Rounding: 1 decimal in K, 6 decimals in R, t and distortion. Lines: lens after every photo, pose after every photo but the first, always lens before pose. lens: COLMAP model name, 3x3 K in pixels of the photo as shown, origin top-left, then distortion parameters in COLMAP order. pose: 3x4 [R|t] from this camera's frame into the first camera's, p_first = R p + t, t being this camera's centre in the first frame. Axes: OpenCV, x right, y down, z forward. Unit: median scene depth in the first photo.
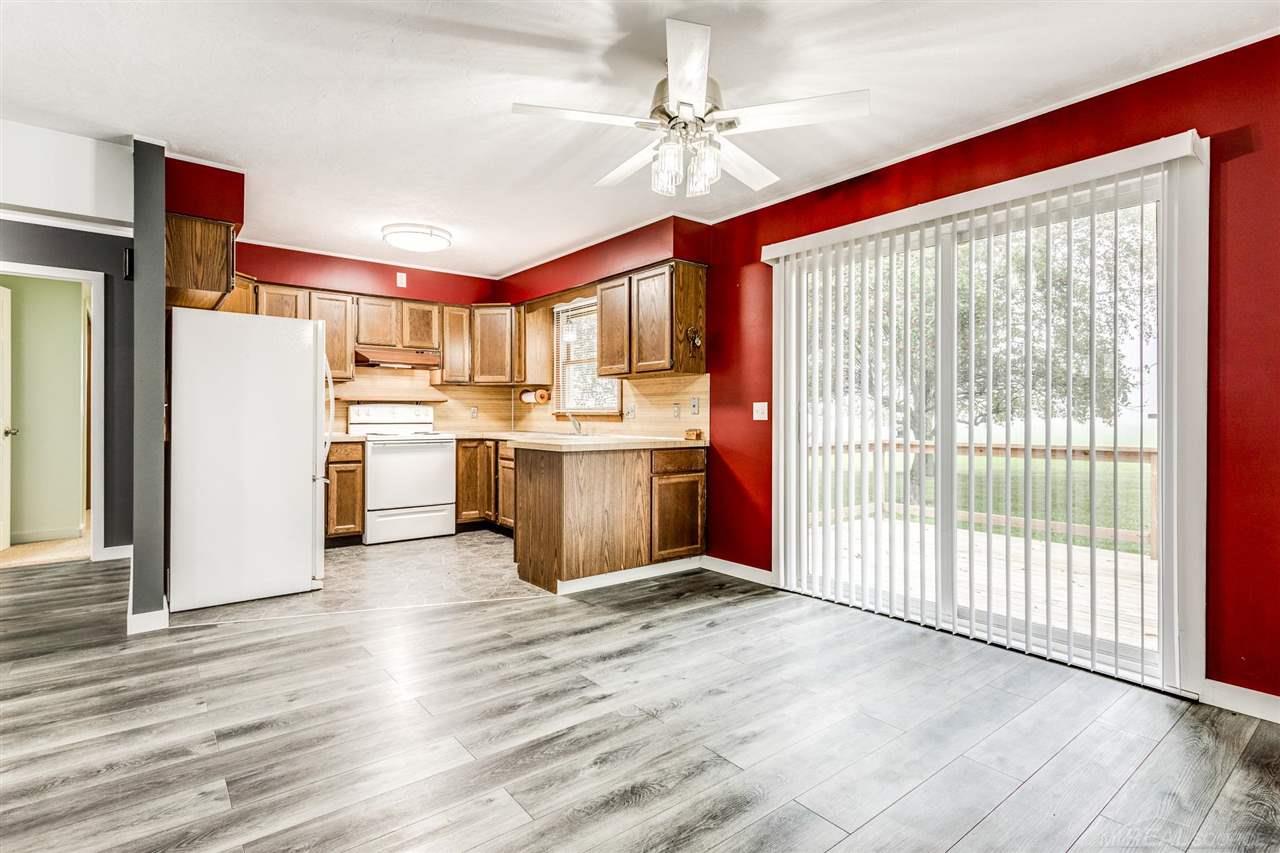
lens RADIAL K [[625.3, 0, 638.9], [0, 625.3, 411.4], [0, 0, 1]] dist [0.000071, 0.000143]
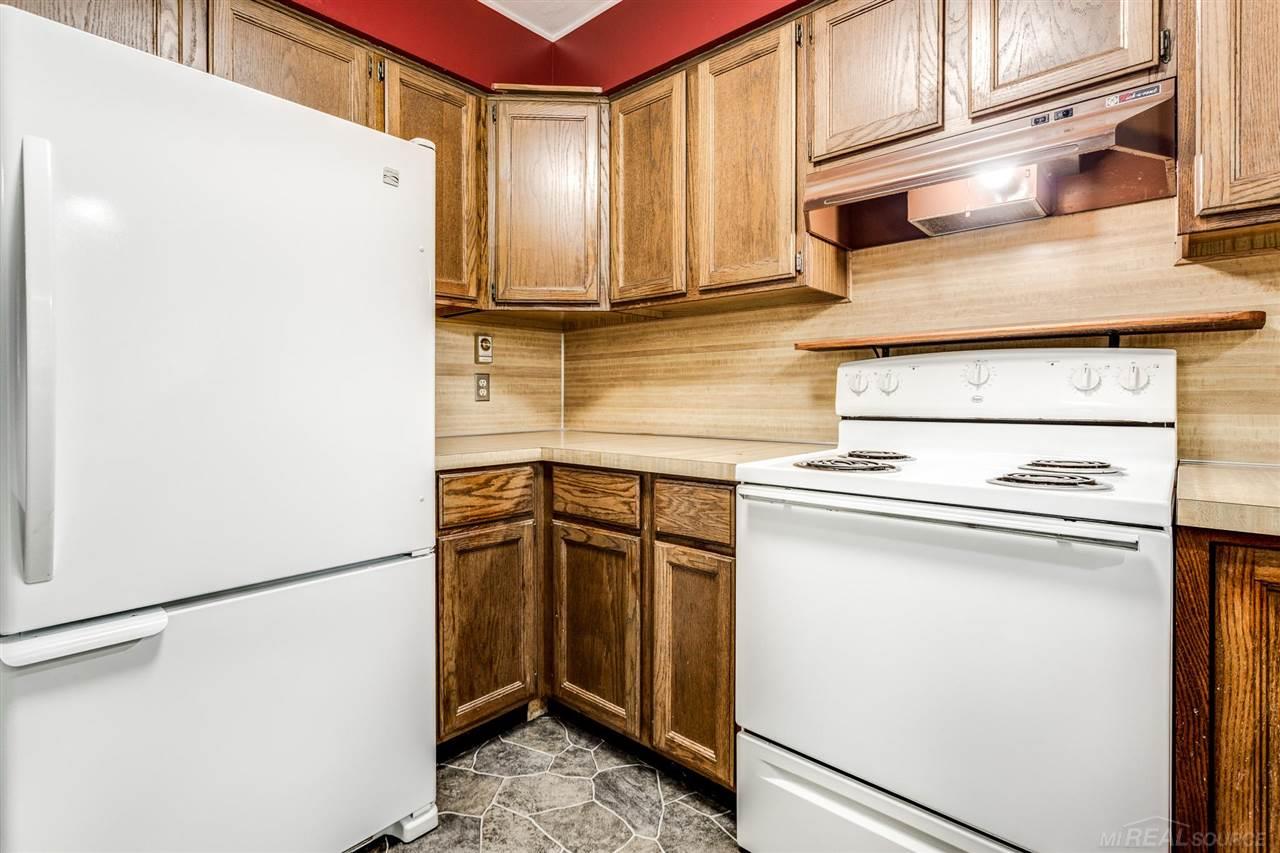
lens RADIAL K [[606.2, 0, 643.1], [0, 606.2, 396.1], [0, 0, 1]] dist [-0.001196, -0.000277]
pose [[0.166101, -0.002068, -0.986107, -0.301665], [0.008896, 0.999960, -0.000599, 0.014541], [0.986069, -0.008673, 0.166112, 1.591728]]
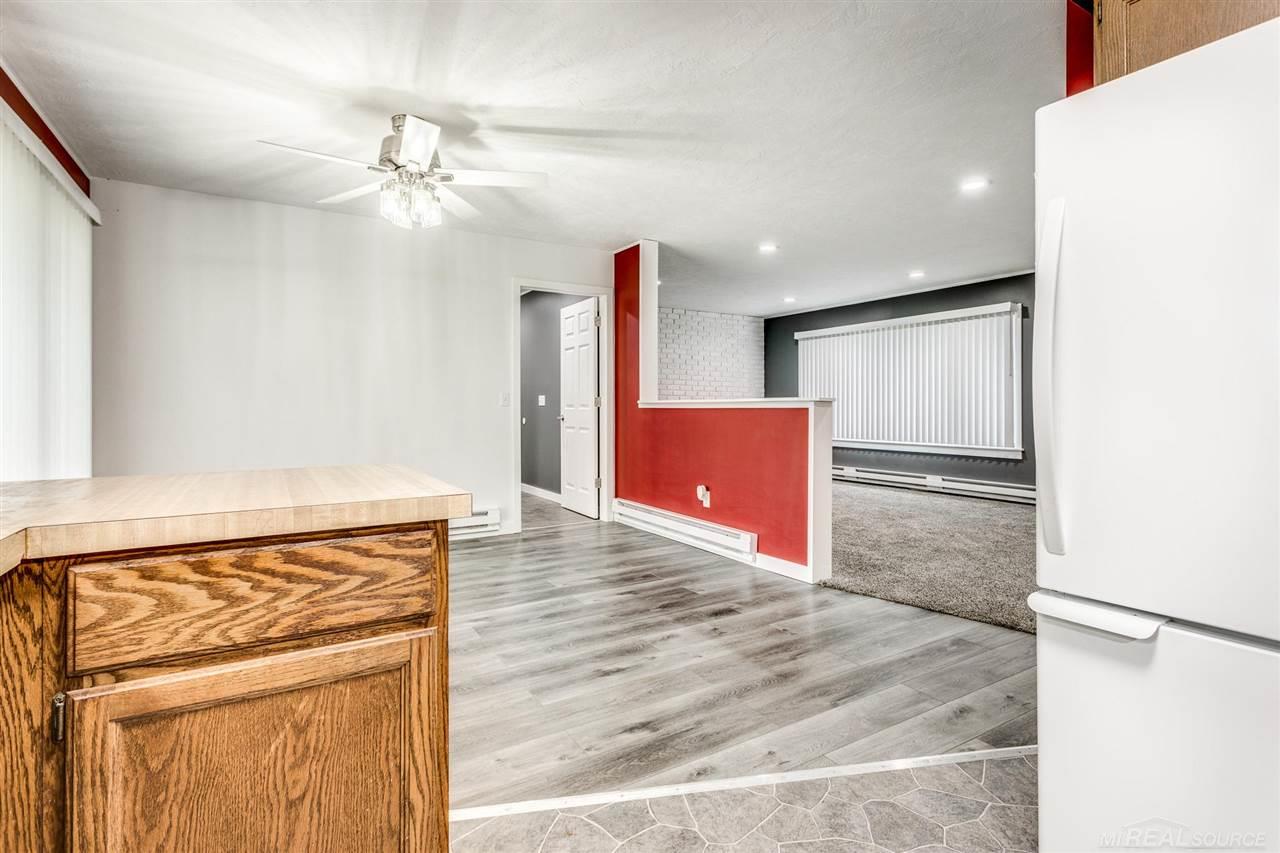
lens RADIAL K [[625.3, 0, 638.9], [0, 625.3, 411.4], [0, 0, 1]] dist [0.000071, 0.000143]
pose [[-0.990462, -0.003475, 0.137745, -0.450016], [-0.003305, 0.999993, 0.001460, 0.018641], [-0.137749, 0.000991, -0.990467, 1.769774]]
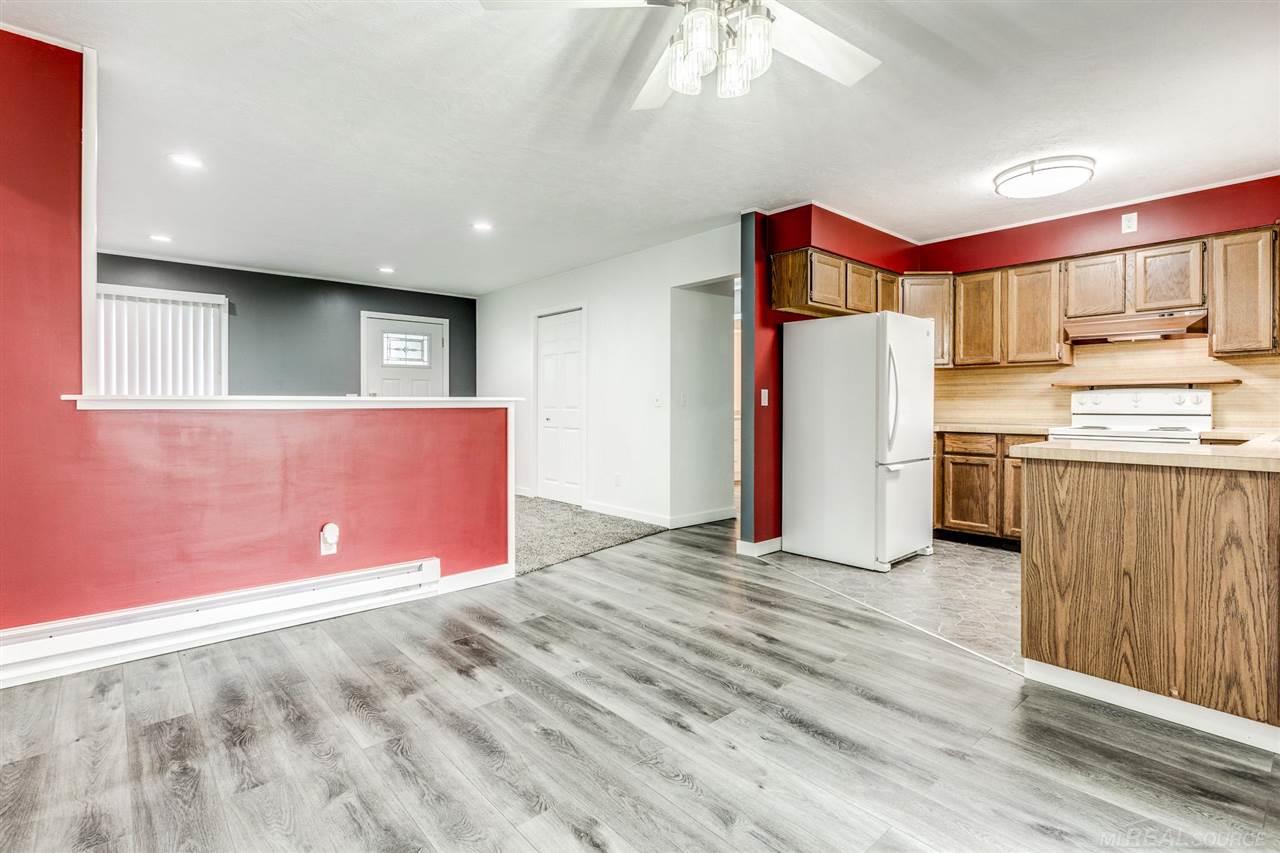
lens RADIAL K [[611.9, 0, 635.1], [0, 611.9, 403.6], [0, 0, 1]] dist [0.001324, 0.000489]
pose [[0.044932, -0.003298, -0.998985, 0.625653], [0.006490, 0.999974, -0.003009, 0.009198], [0.998969, -0.006348, 0.044952, 0.712746]]
